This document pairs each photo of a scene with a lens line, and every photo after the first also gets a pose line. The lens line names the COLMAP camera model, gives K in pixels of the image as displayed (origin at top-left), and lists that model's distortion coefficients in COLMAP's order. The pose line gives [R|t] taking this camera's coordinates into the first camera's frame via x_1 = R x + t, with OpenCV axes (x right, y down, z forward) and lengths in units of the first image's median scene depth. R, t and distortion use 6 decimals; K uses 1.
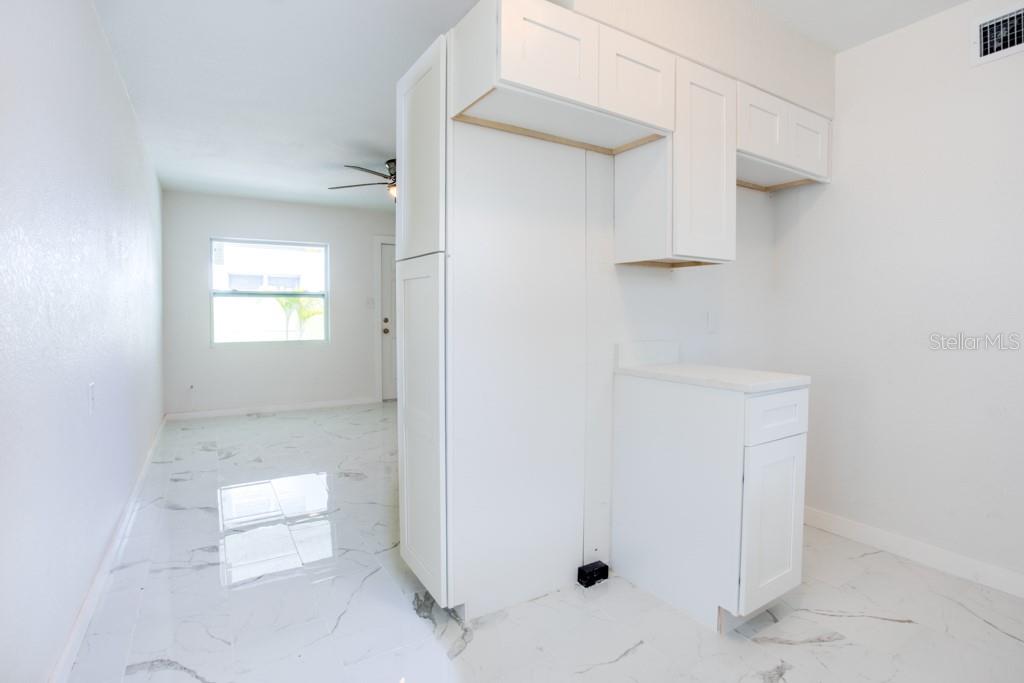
lens RADIAL K [[504.9, 0, 514.6], [0, 504.9, 323.1], [0, 0, 1]] dist [-0.074181, 0.032364]
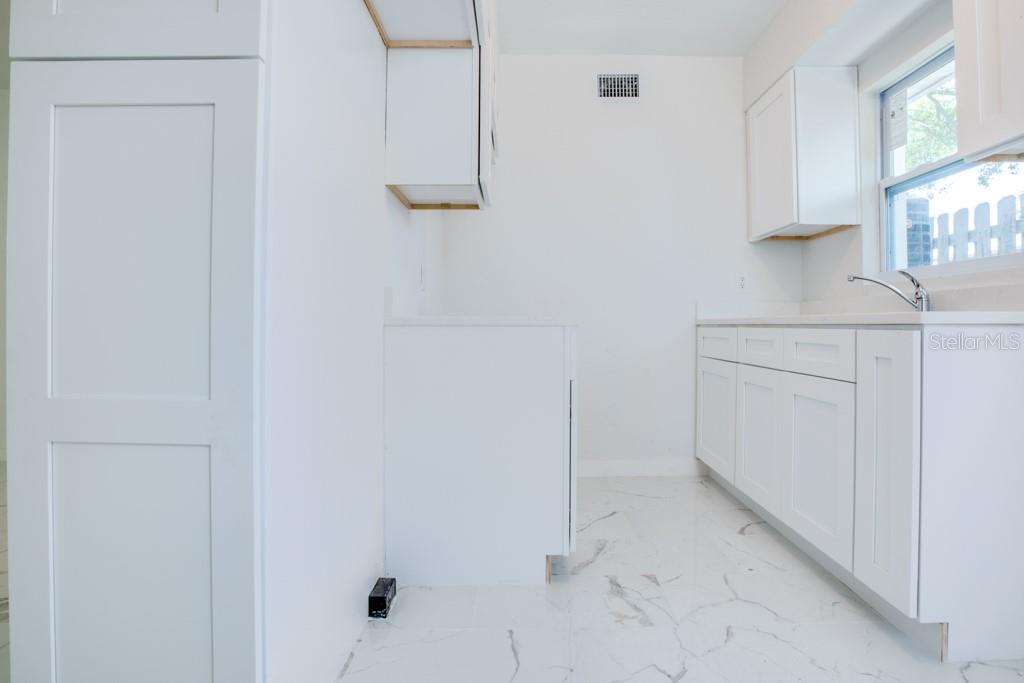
lens RADIAL K [[504.9, 0, 514.6], [0, 504.9, 323.1], [0, 0, 1]] dist [-0.074181, 0.032364]
pose [[0.522919, 0.005011, 0.852367, -0.415298], [0.019213, 0.999659, -0.017664, 0.134367], [-0.852166, 0.025613, 0.522645, 0.506285]]
